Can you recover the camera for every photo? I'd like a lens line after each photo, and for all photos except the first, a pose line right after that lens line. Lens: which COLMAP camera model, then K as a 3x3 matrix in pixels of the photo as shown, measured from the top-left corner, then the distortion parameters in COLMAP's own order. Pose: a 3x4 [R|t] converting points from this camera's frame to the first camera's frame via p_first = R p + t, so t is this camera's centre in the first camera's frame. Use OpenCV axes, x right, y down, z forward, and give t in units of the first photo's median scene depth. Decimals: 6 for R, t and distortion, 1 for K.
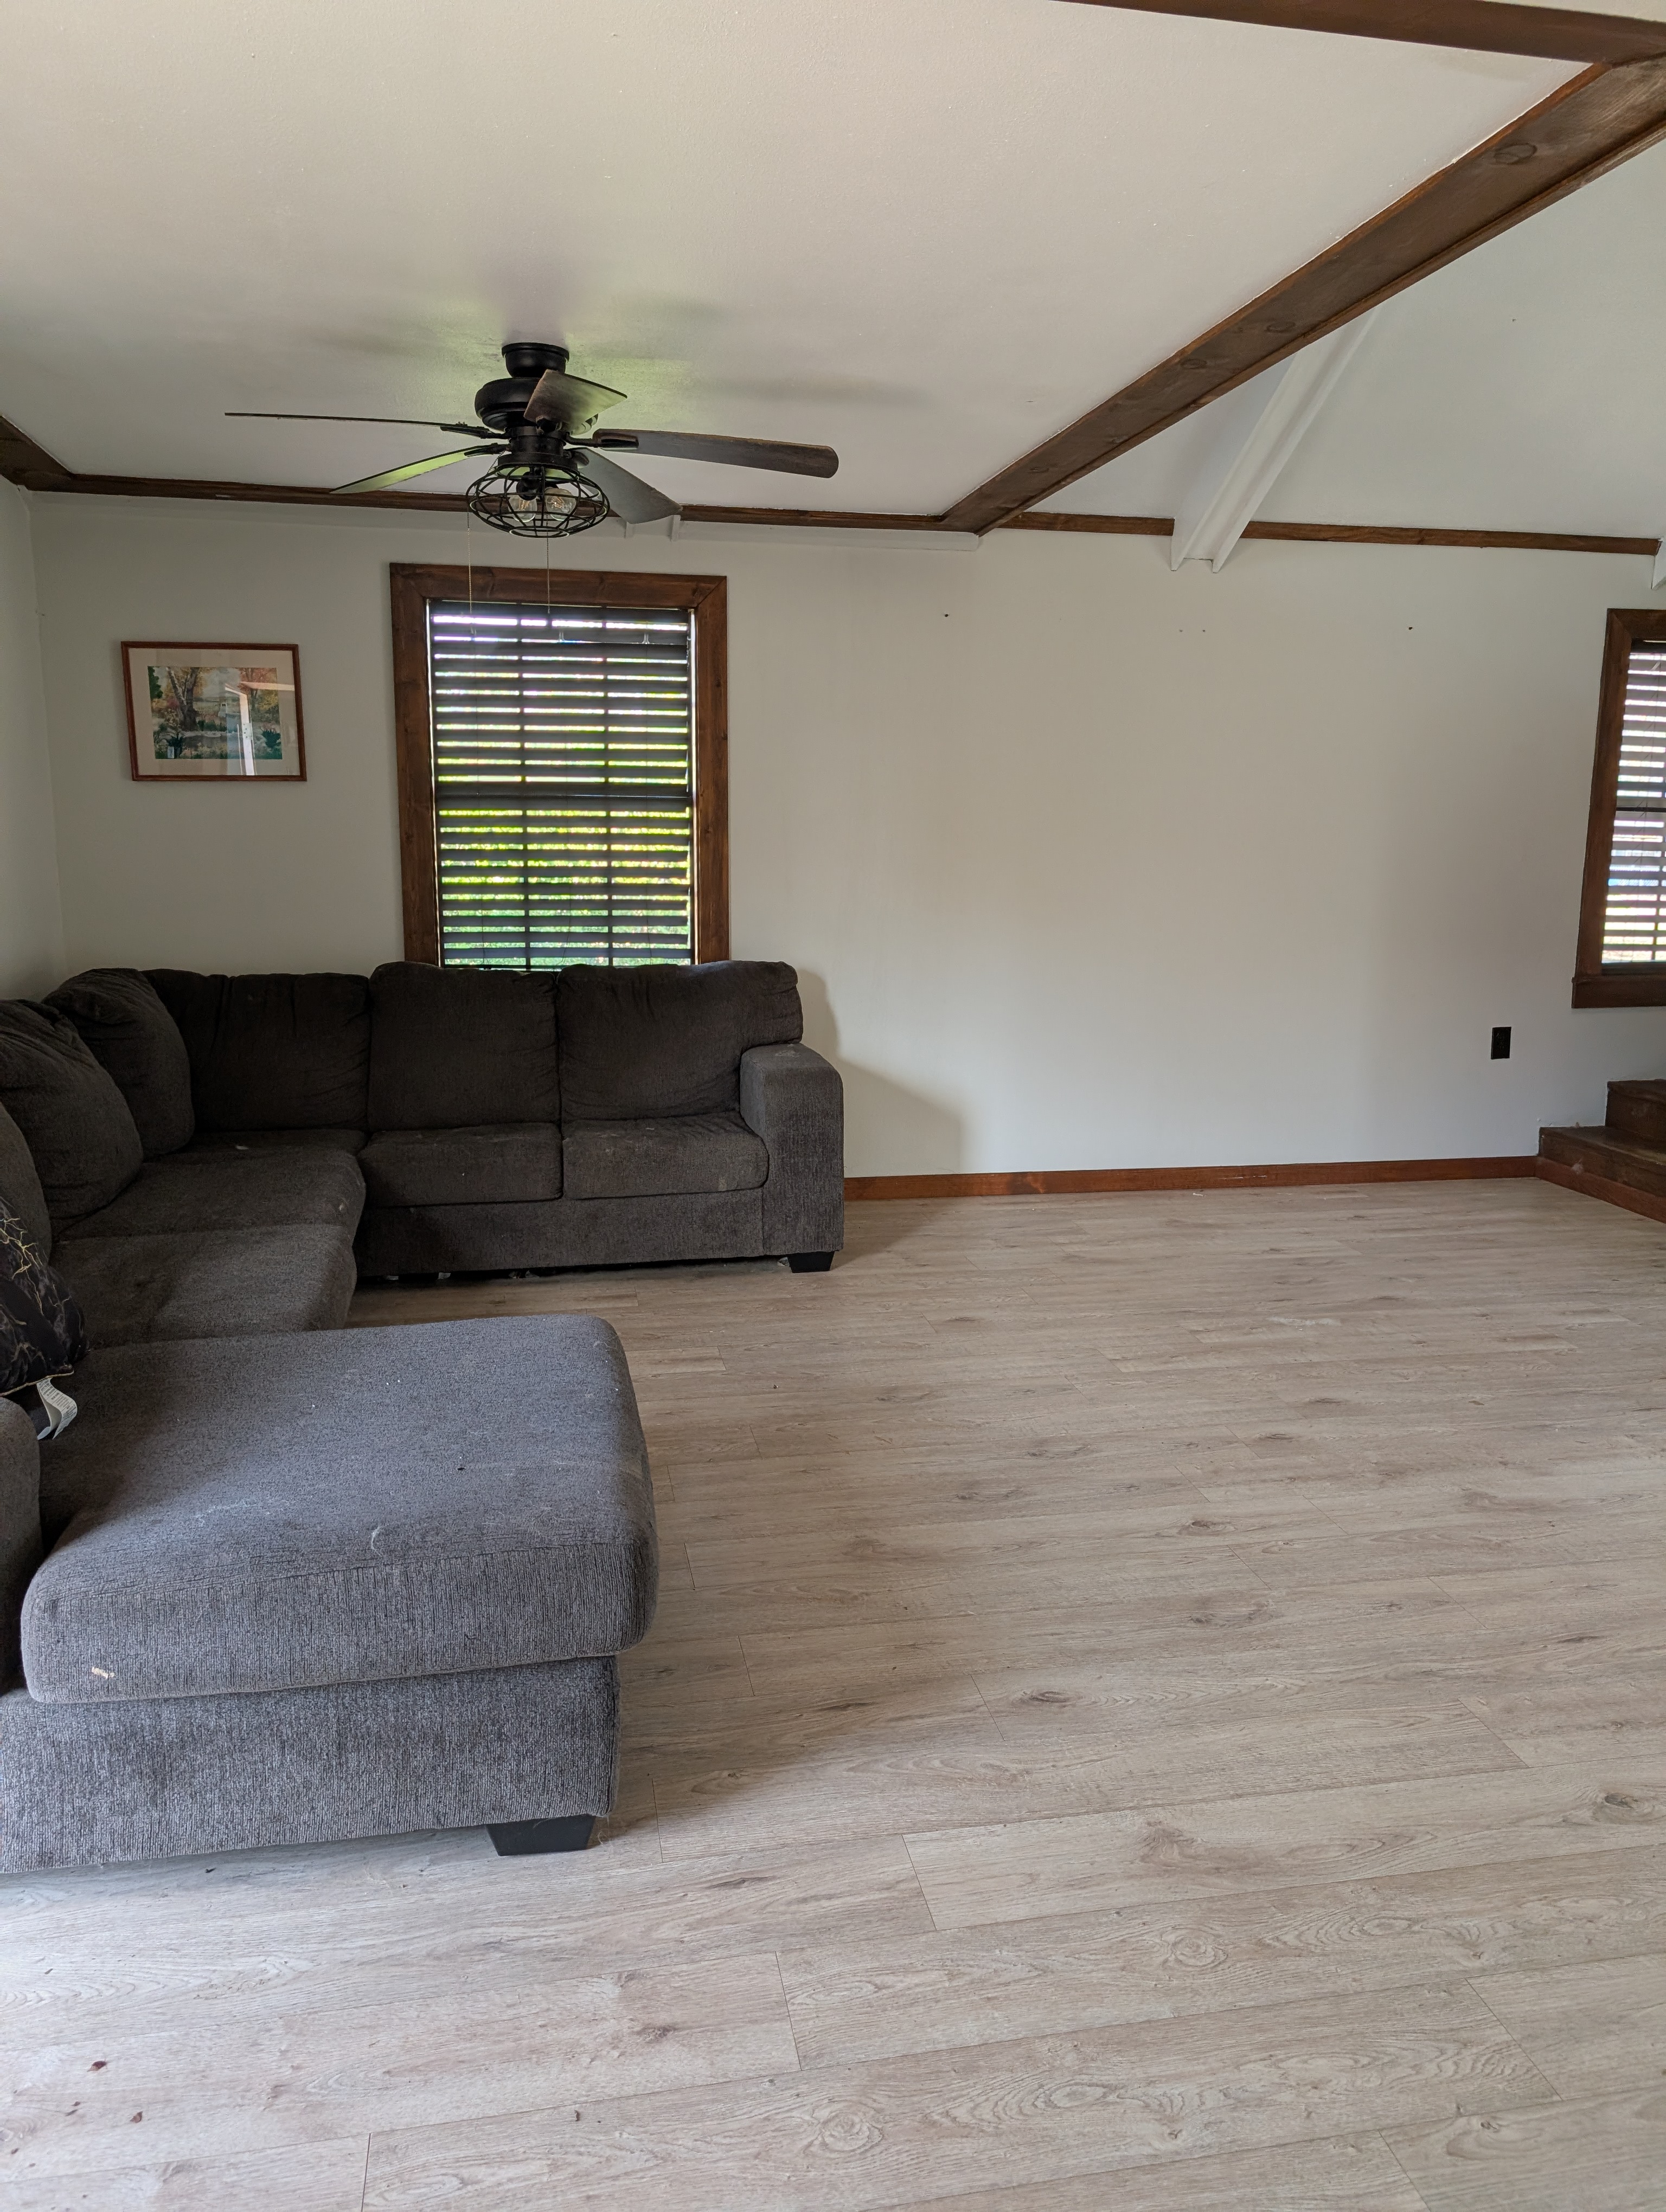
lens RADIAL K [[1594.1, 0, 847.6], [0, 1594.1, 1092.4], [0, 0, 1]] dist [0.022231, -0.018758]
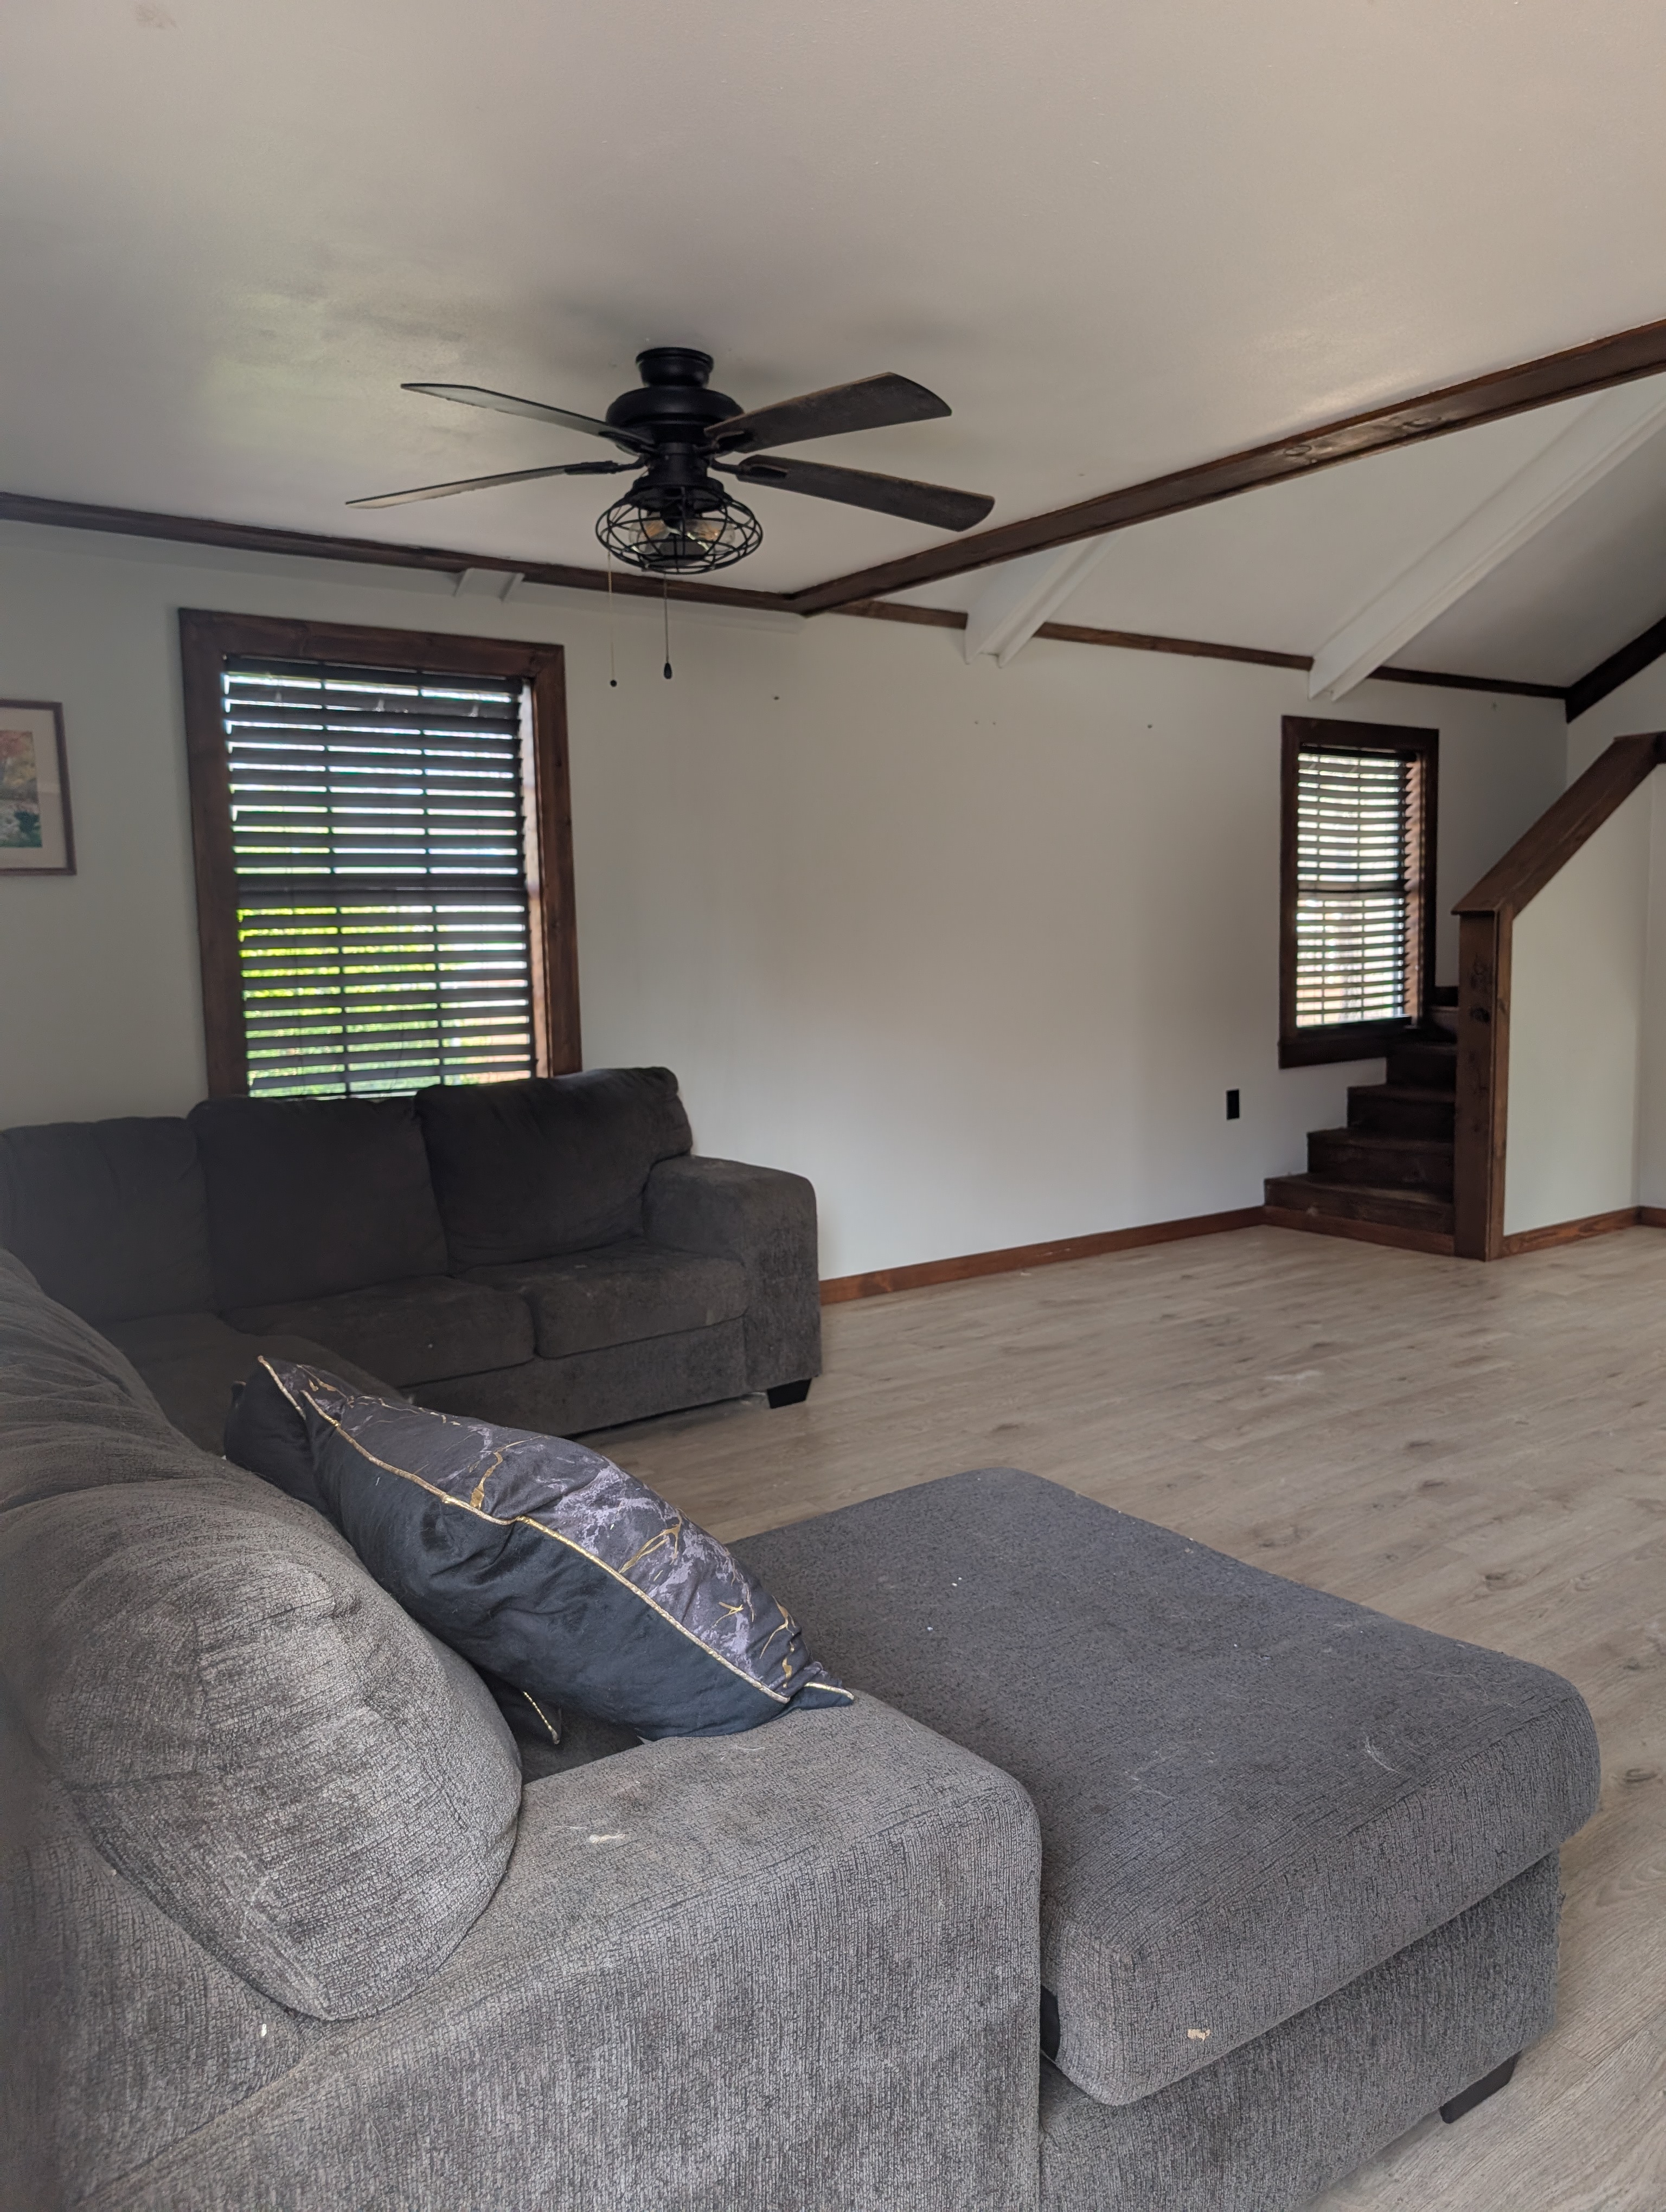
lens RADIAL K [[1594.1, 0, 873.3], [0, 1594.1, 1092.3], [0, 0, 1]] dist [0.022231, -0.018758]
pose [[0.902981, -0.069108, 0.424087, -0.380825], [0.098509, 0.993989, -0.047770, -0.015939], [-0.418236, 0.084912, 0.904361, 0.164698]]
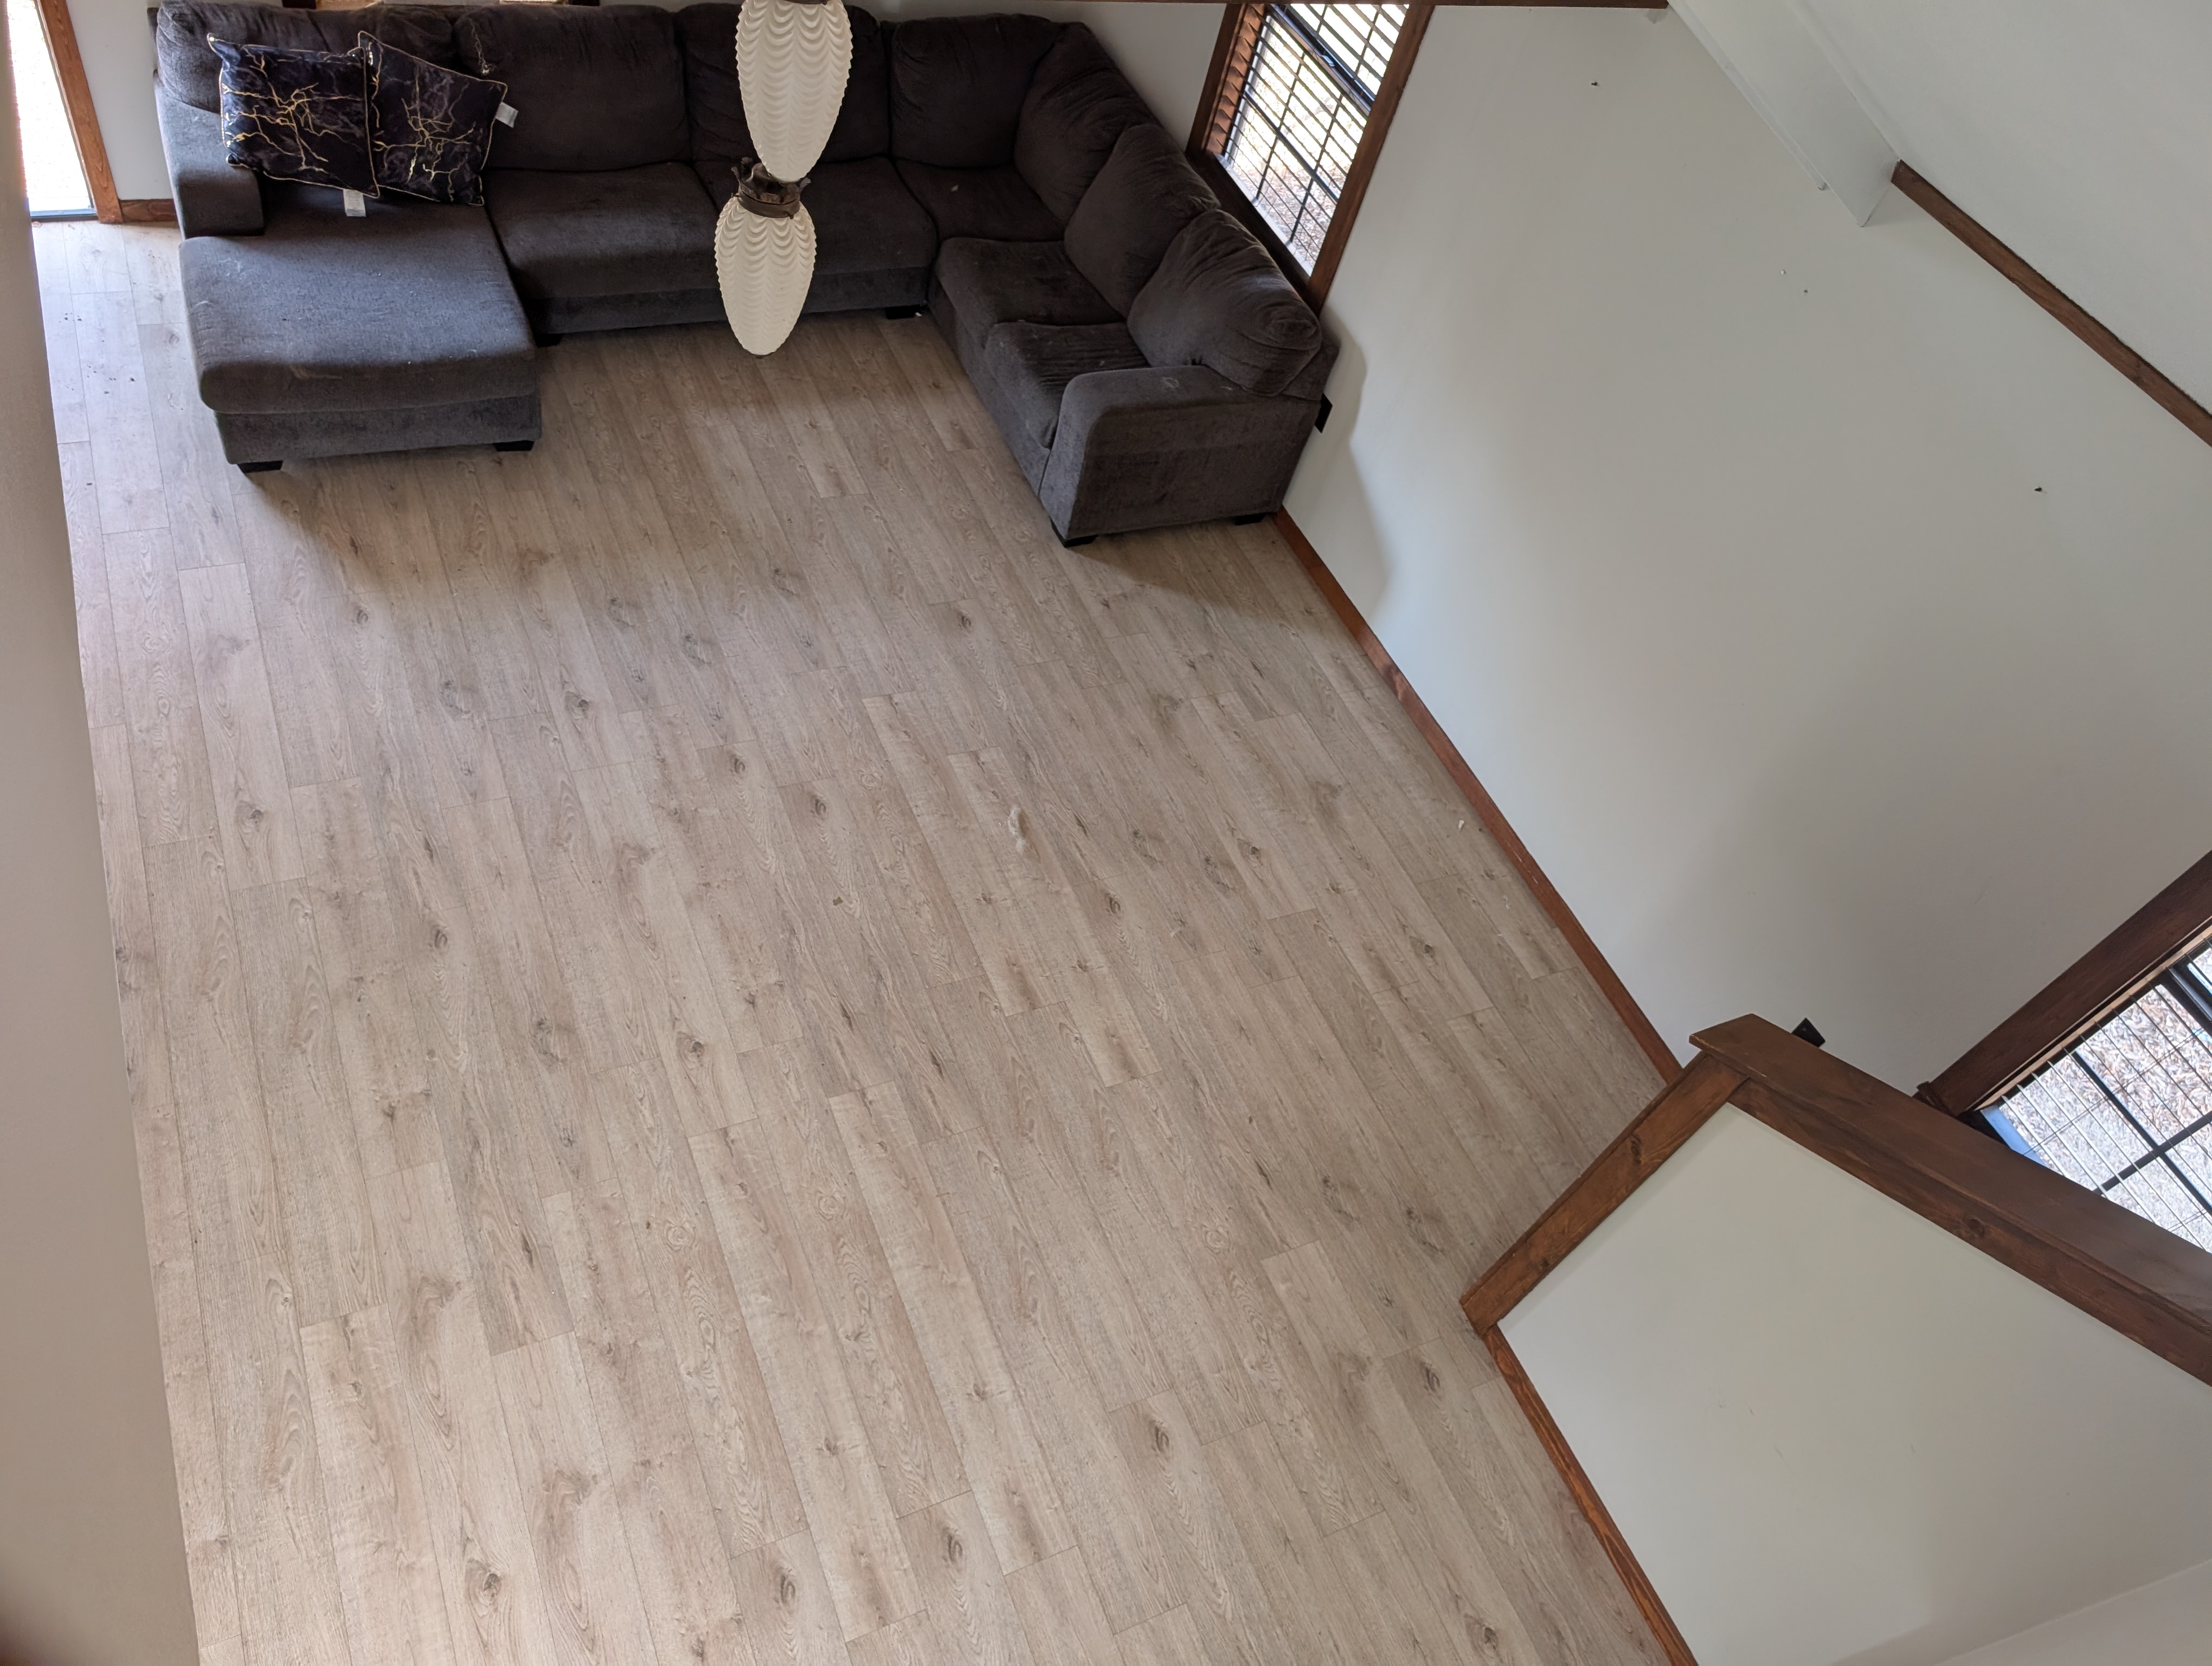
lens RADIAL K [[1594.1, 0, 1050.8], [0, 1594.1, 834.8], [0, 0, 1]] dist [0.022231, -0.018758]
pose [[0.216997, 0.762116, -0.609993, 0.967472], [-0.366512, 0.642773, 0.672690, -0.607411], [0.904755, 0.077598, 0.418804, 0.551037]]
